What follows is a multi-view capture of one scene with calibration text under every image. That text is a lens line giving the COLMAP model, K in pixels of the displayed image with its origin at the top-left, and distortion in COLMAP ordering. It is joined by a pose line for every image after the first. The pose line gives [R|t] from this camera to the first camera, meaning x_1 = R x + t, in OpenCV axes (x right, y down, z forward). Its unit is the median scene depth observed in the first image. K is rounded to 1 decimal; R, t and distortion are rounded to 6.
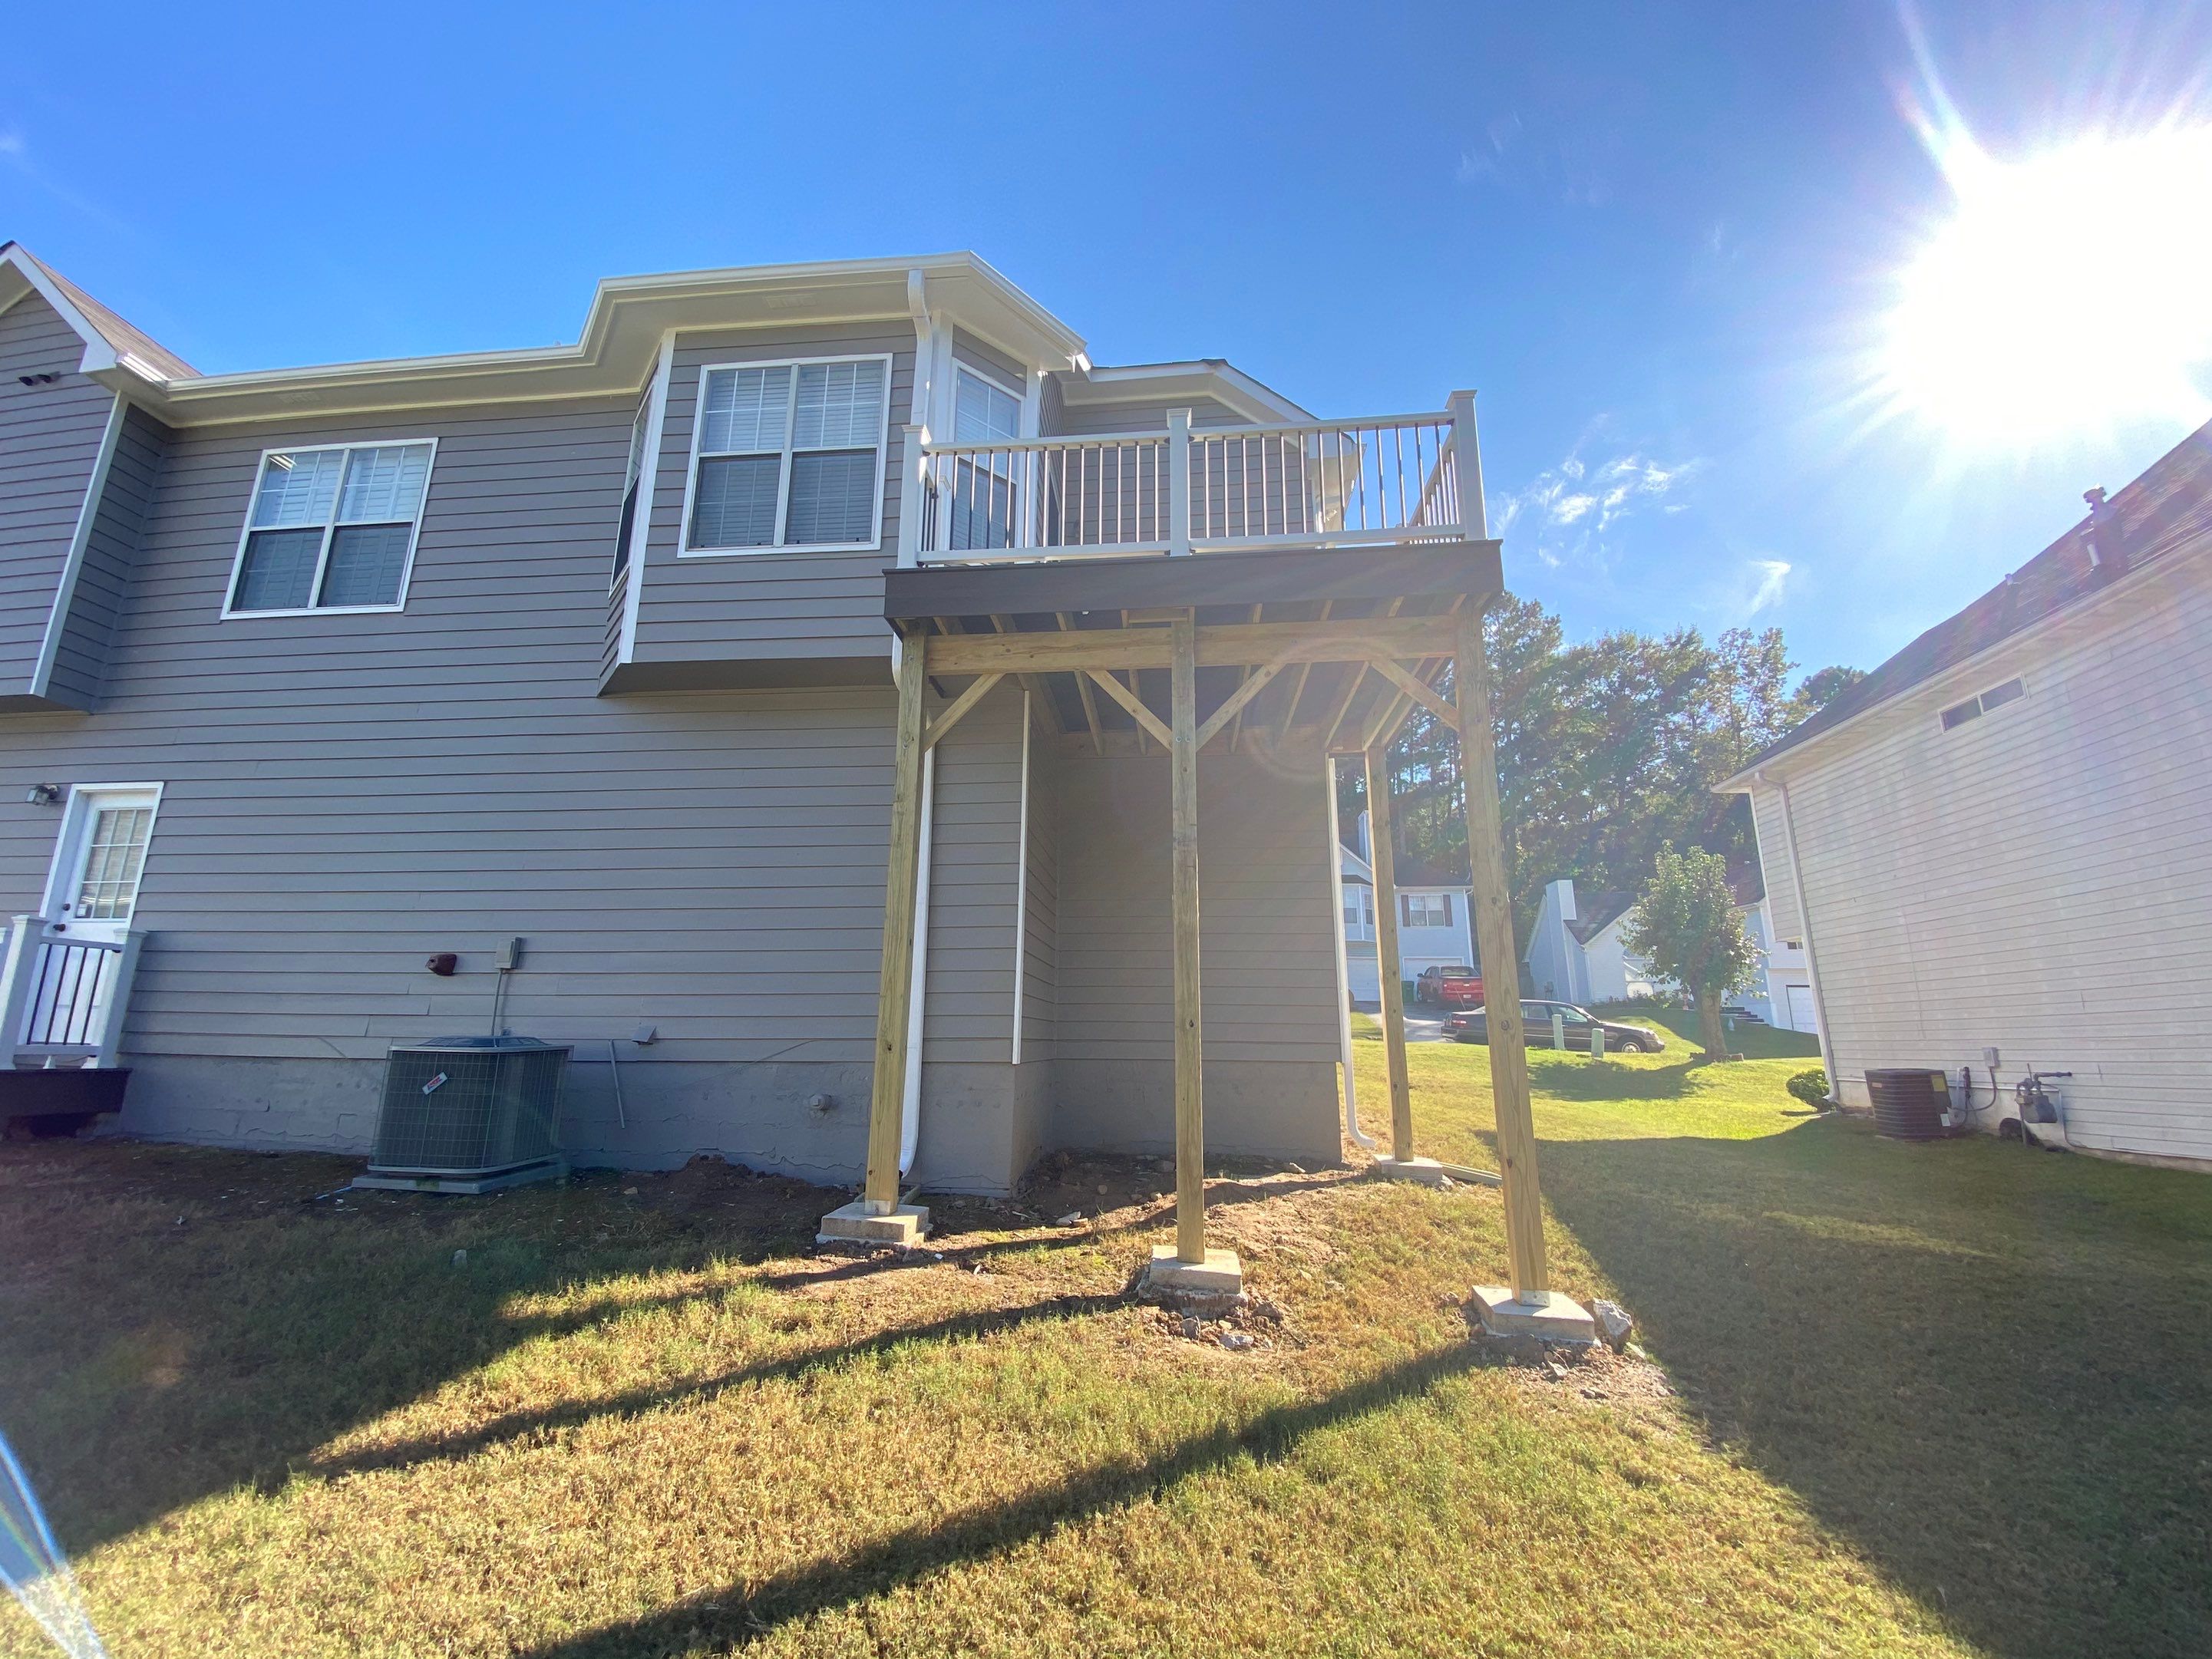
lens RADIAL K [[901.5, 0, 1099.4], [0, 901.5, 829.6], [0, 0, 1]] dist [0.012372, -0.016810]
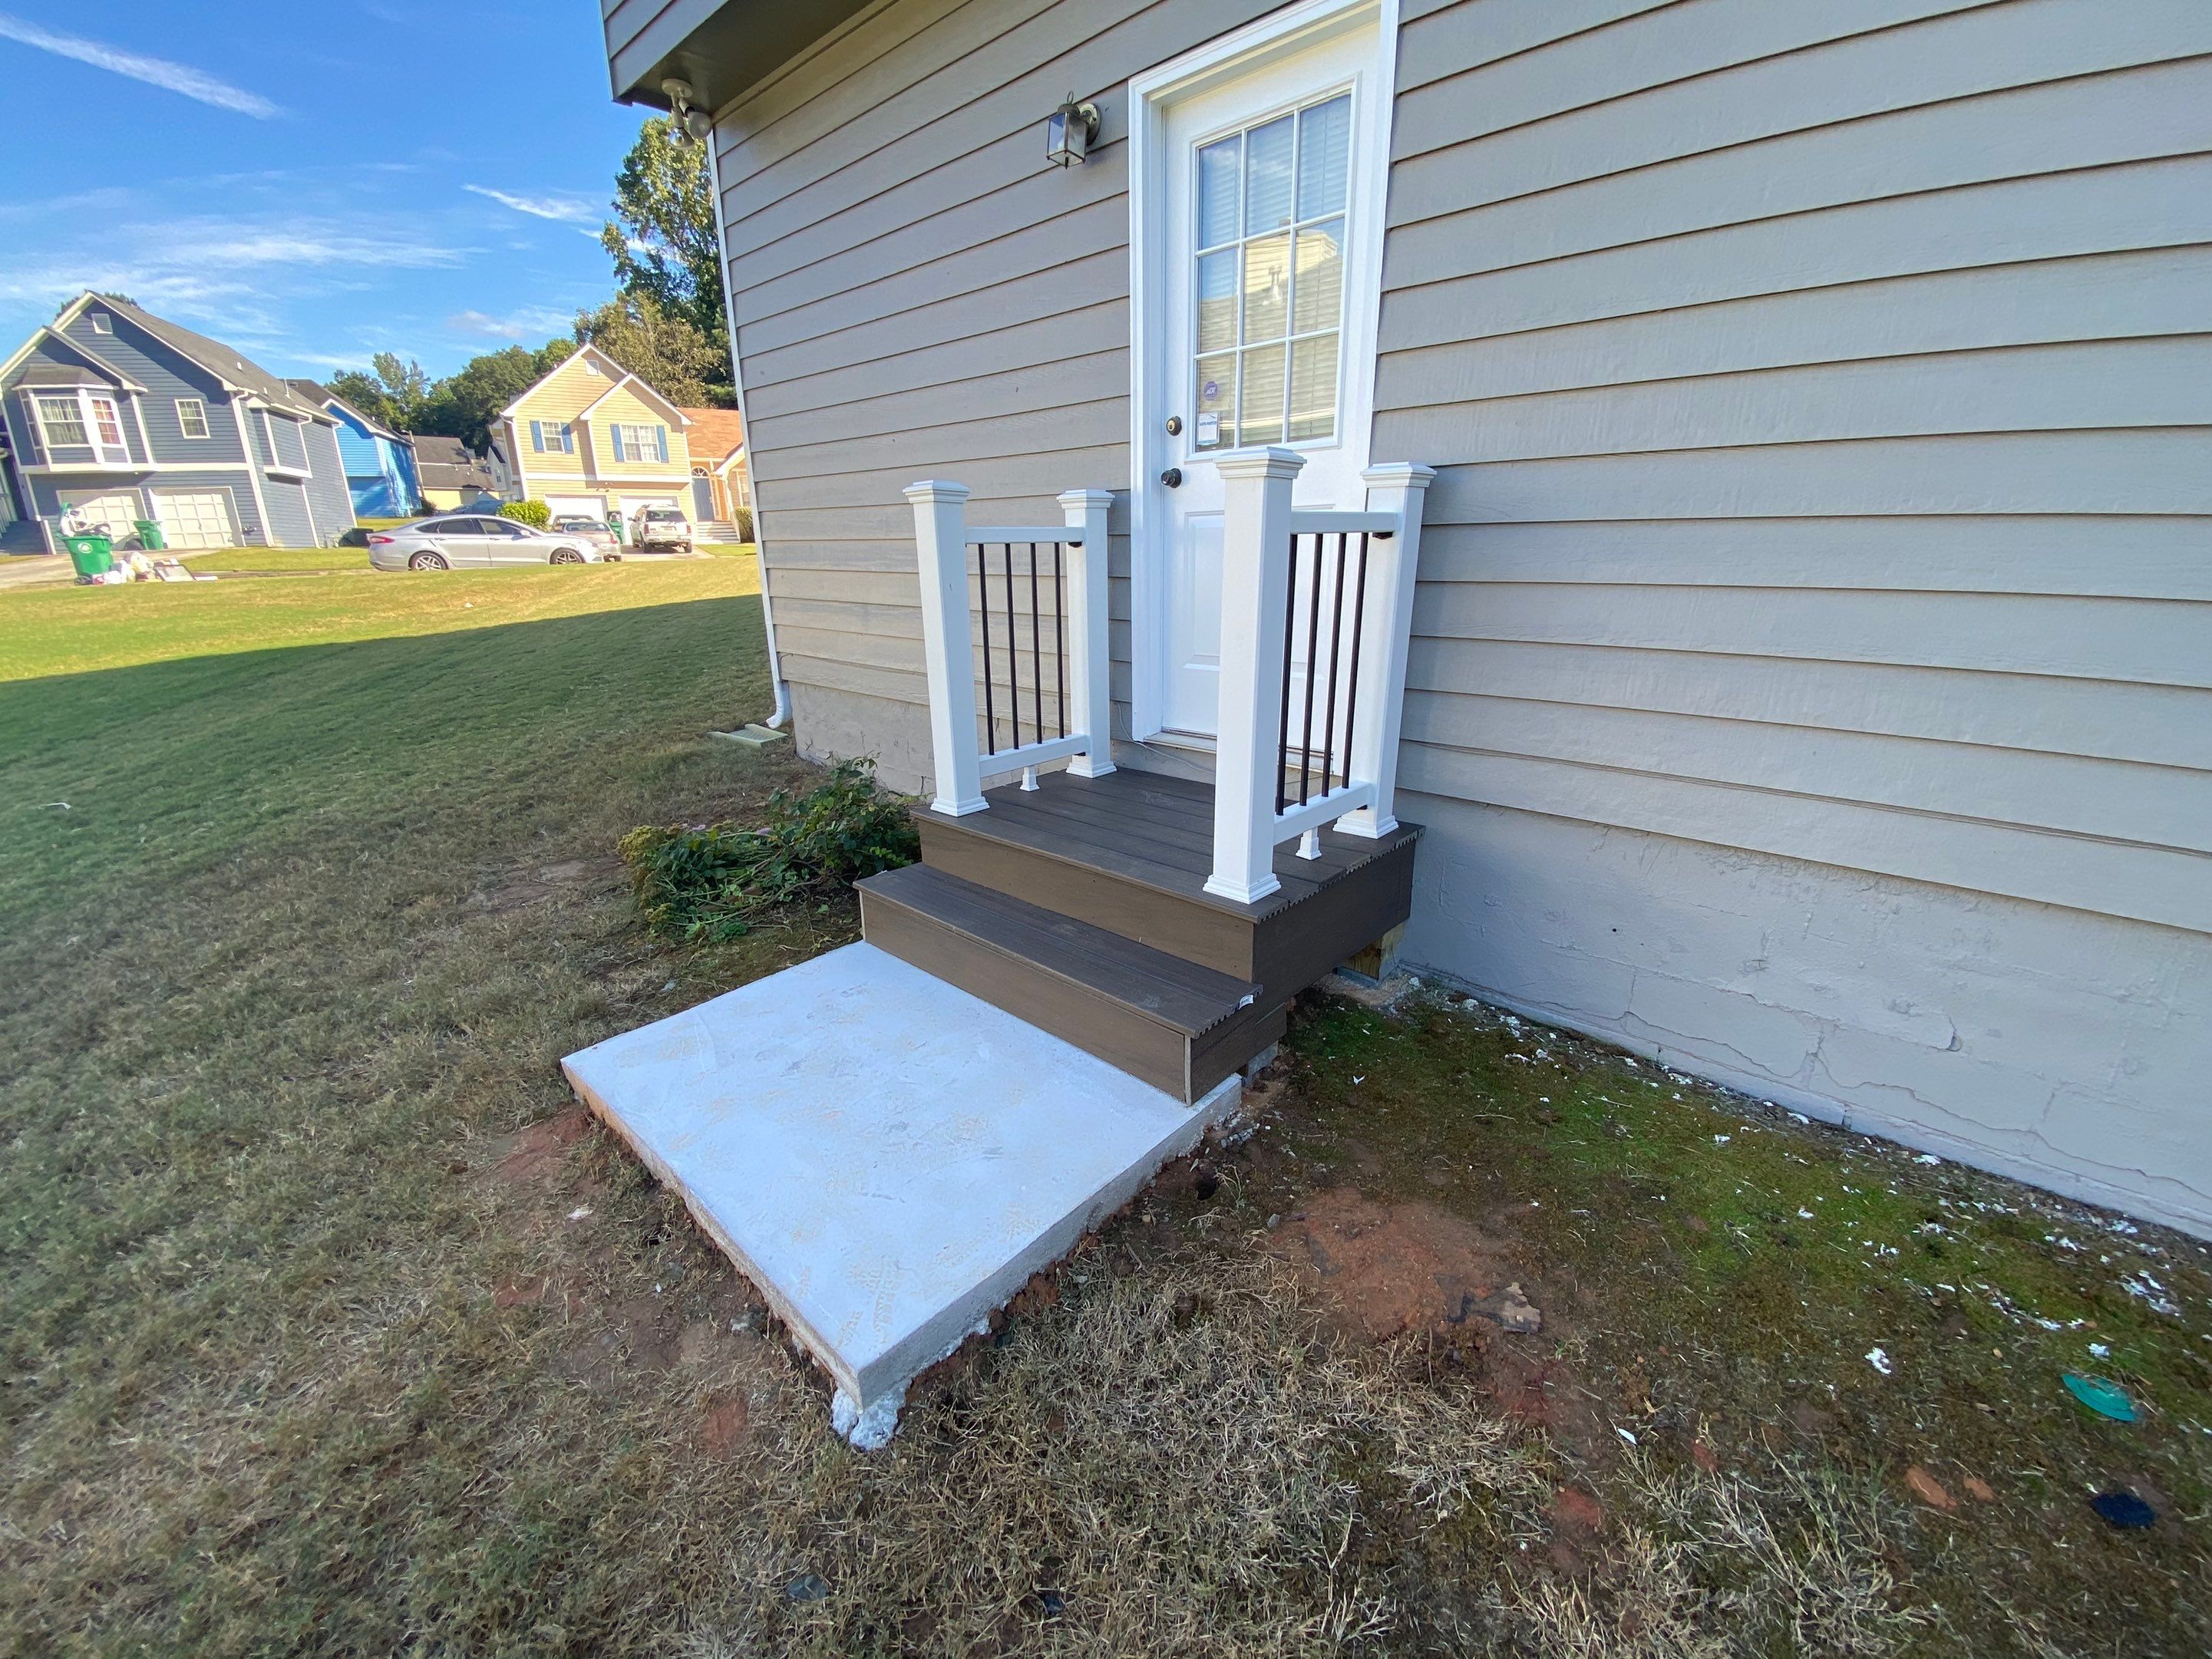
lens RADIAL K [[901.5, 0, 1099.4], [0, 901.5, 829.6], [0, 0, 1]] dist [0.012372, -0.016810]
pose [[0.790485, 0.164125, -0.590082, -0.837400], [0.162522, 0.872684, 0.460445, 0.046928], [0.590526, -0.459876, 0.663169, 0.554369]]
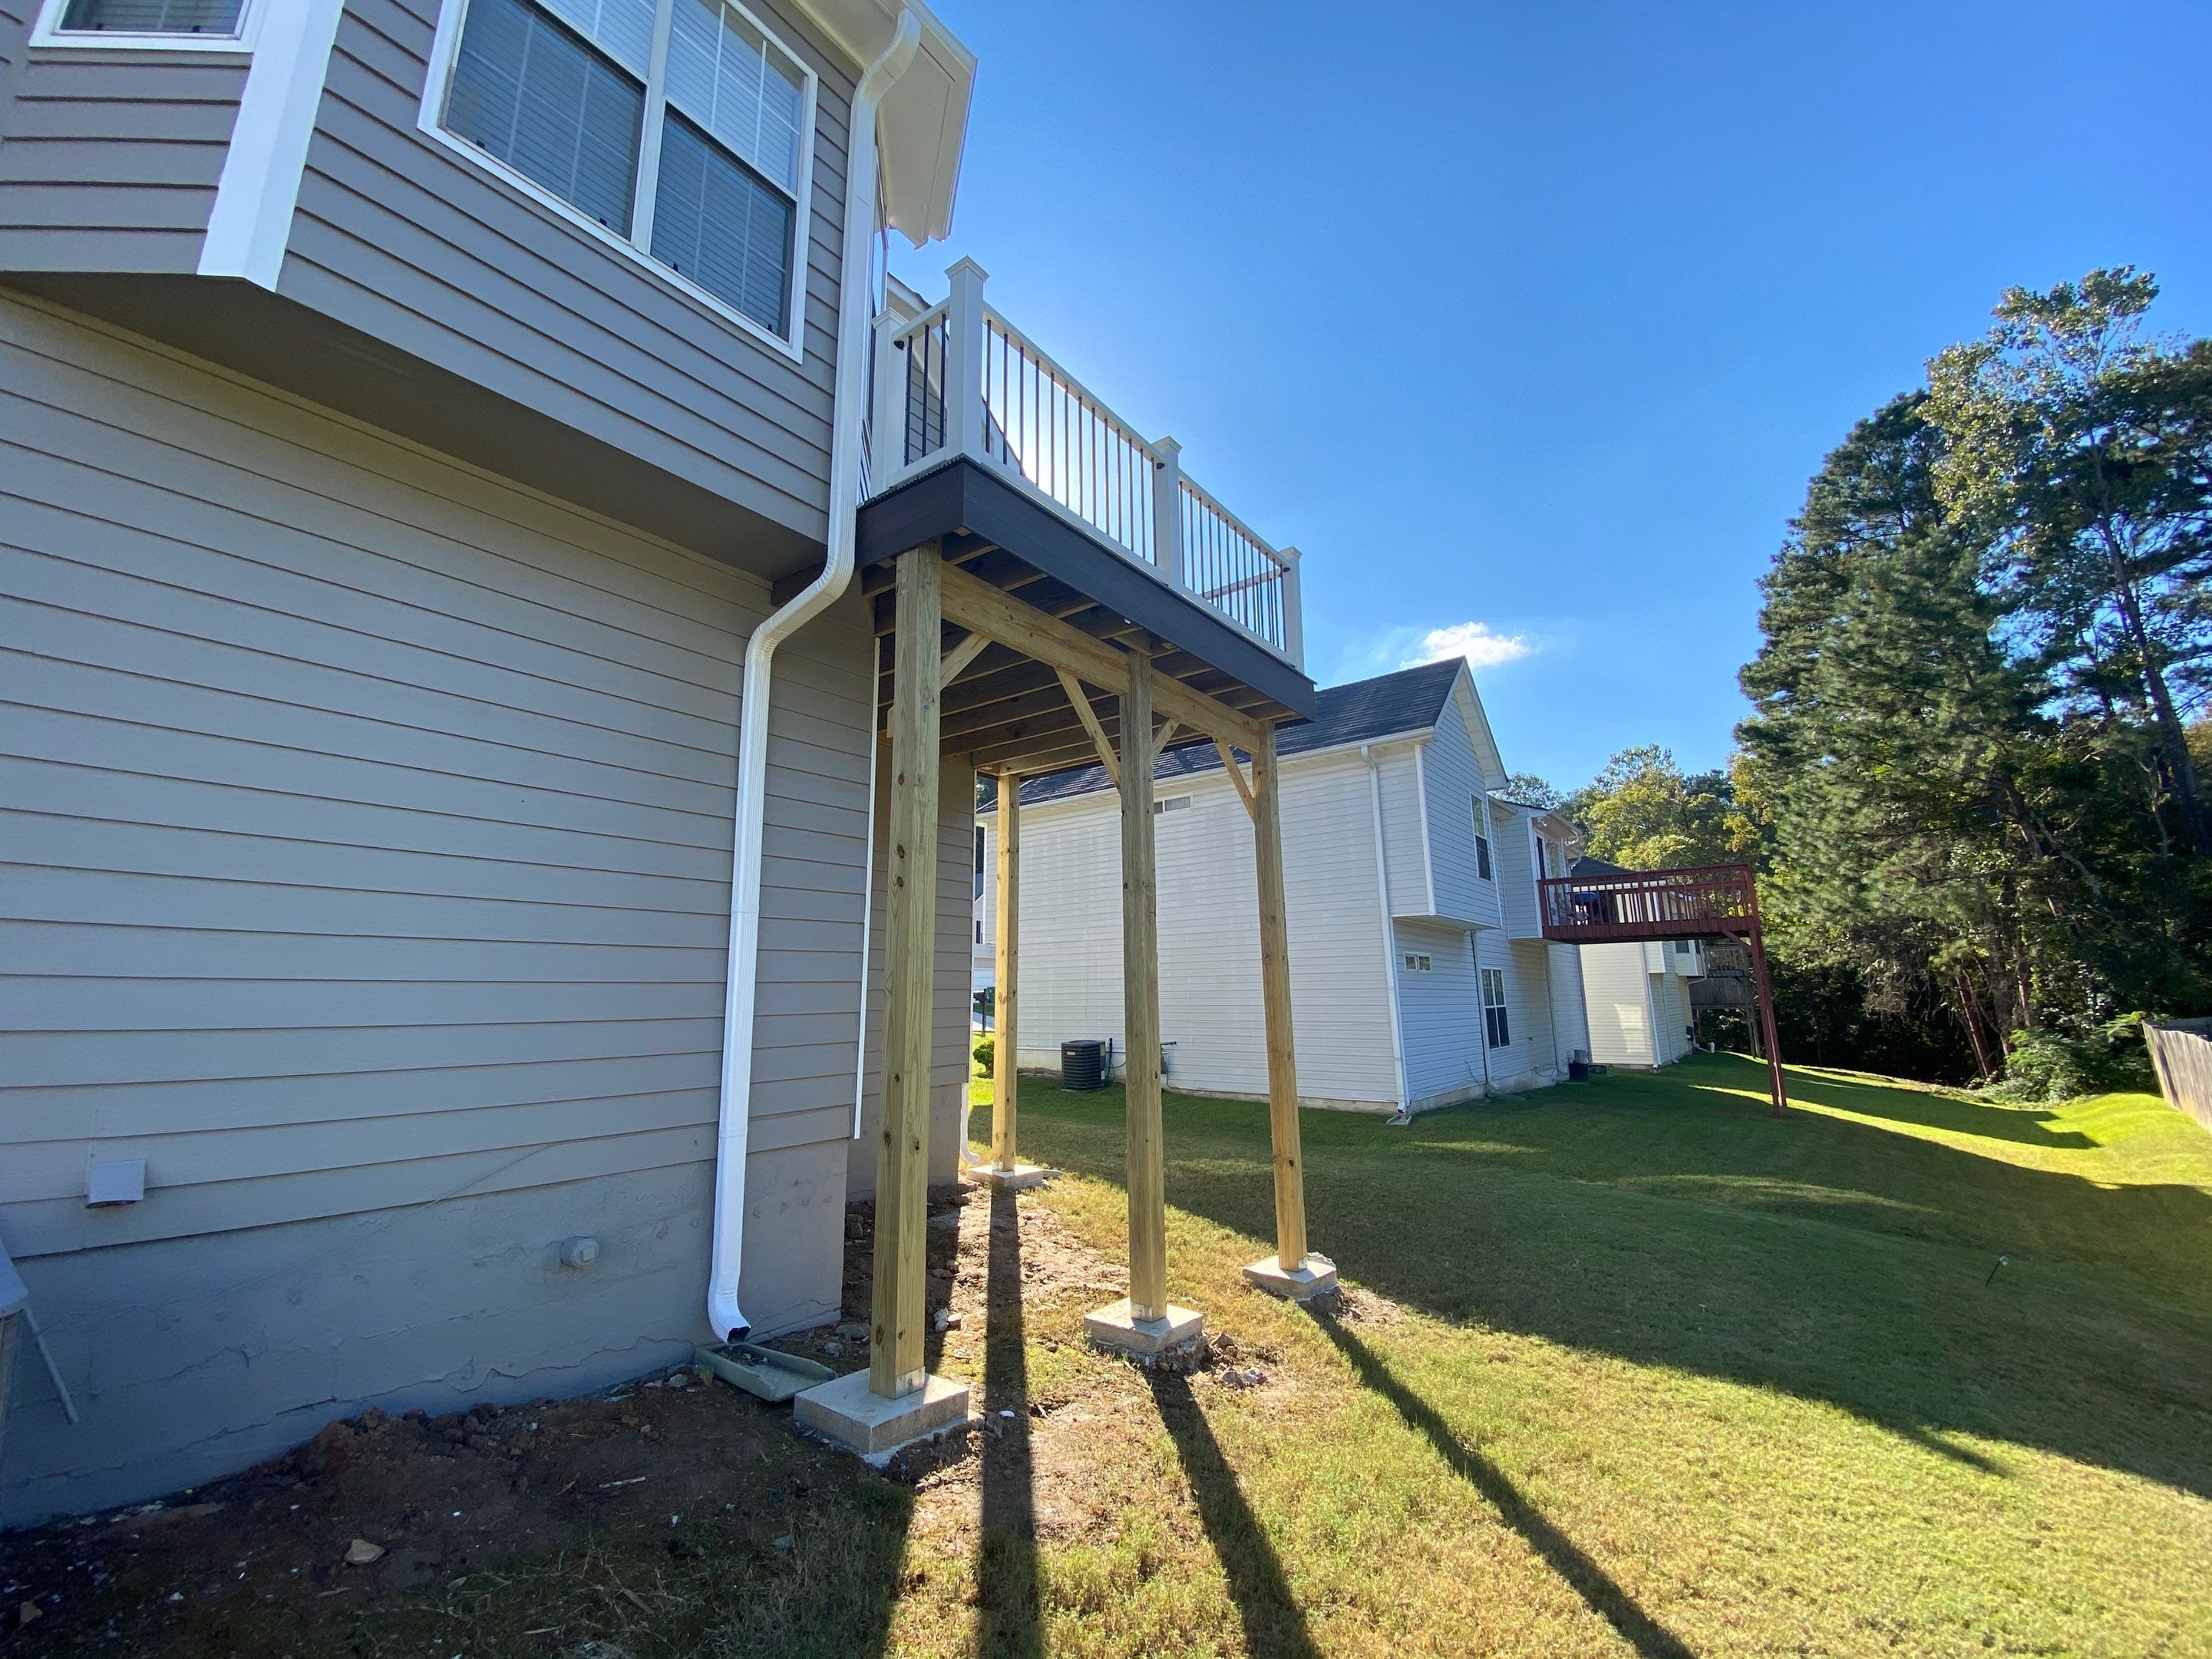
lens RADIAL K [[901.5, 0, 1099.4], [0, 901.5, 829.6], [0, 0, 1]] dist [0.012372, -0.016810]
pose [[0.522801, 0.142145, 0.840520, -0.517438], [-0.180957, 0.982034, -0.053522, 0.008507], [-0.833026, -0.124117, 0.539131, 0.356637]]
